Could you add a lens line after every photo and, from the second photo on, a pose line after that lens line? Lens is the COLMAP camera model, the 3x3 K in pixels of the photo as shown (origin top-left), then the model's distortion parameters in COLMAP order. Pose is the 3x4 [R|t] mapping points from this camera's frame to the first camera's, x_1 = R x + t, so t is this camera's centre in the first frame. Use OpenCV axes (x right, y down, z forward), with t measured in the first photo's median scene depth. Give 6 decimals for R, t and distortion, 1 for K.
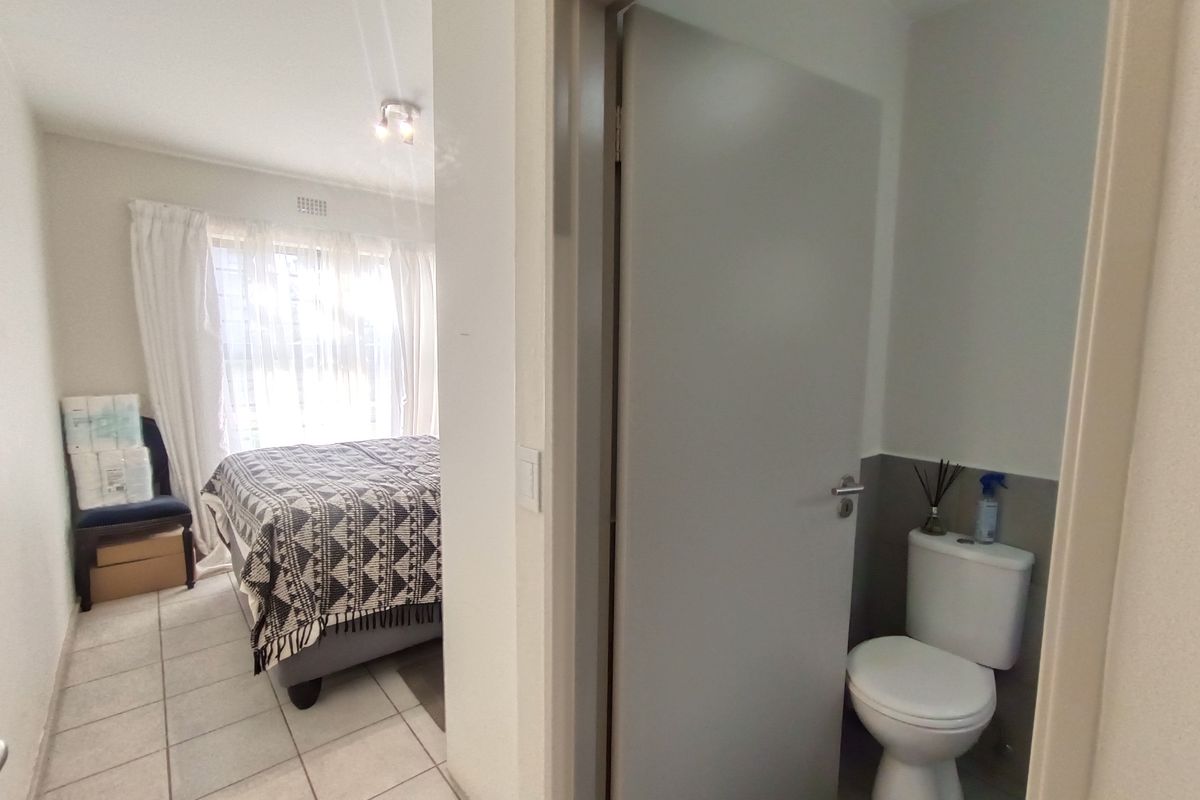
lens RADIAL K [[539.8, 0, 602.8], [0, 539.8, 406.4], [0, 0, 1]] dist [-0.025763, 0.011346]
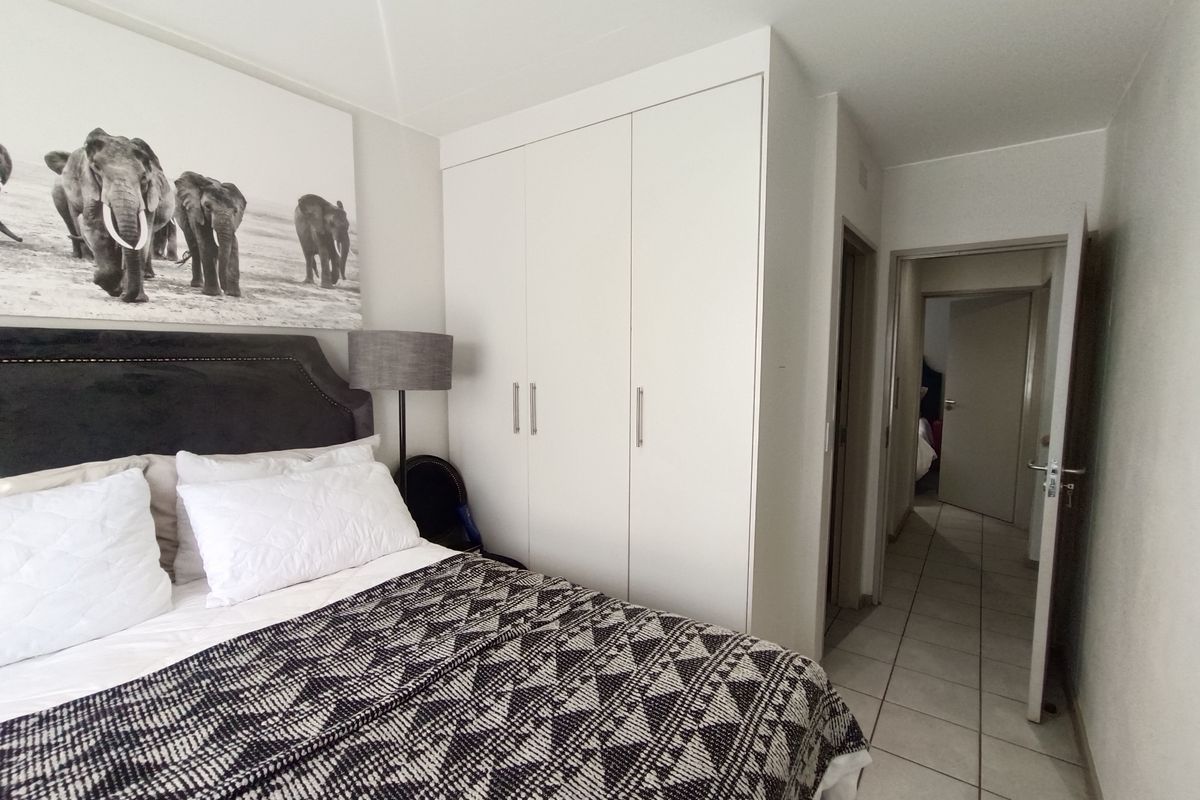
lens RADIAL K [[547.5, 0, 601.4], [0, 547.5, 411.2], [0, 0, 1]] dist [-0.022515, 0.011788]
pose [[-0.239574, -0.110265, 0.964596, -0.724221], [0.098031, 0.985705, 0.137025, -0.119931], [-0.965916, 0.127388, -0.225340, 0.863185]]
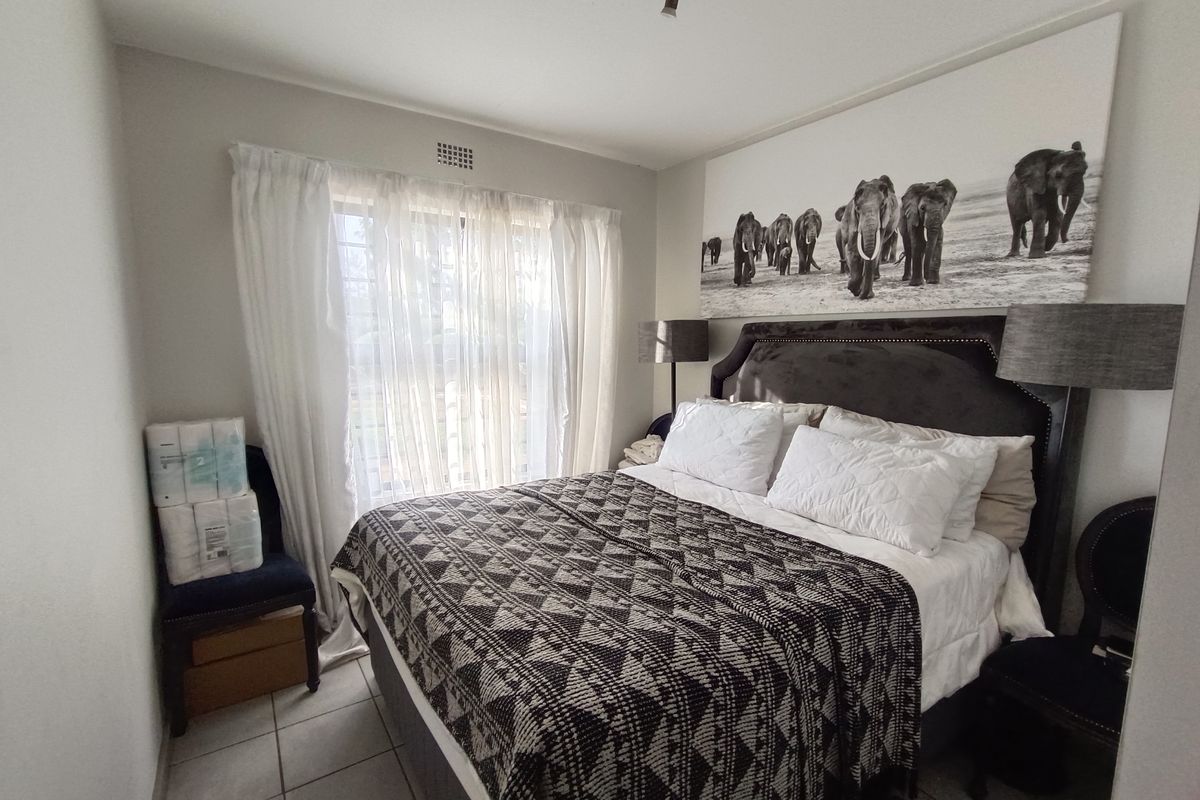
lens RADIAL K [[547.5, 0, 601.4], [0, 547.5, 411.2], [0, 0, 1]] dist [-0.022515, 0.011788]
pose [[0.993326, 0.006576, -0.115152, -0.325380], [-0.003991, 0.999735, 0.022661, -0.054267], [0.115271, -0.022050, 0.993089, 0.346796]]
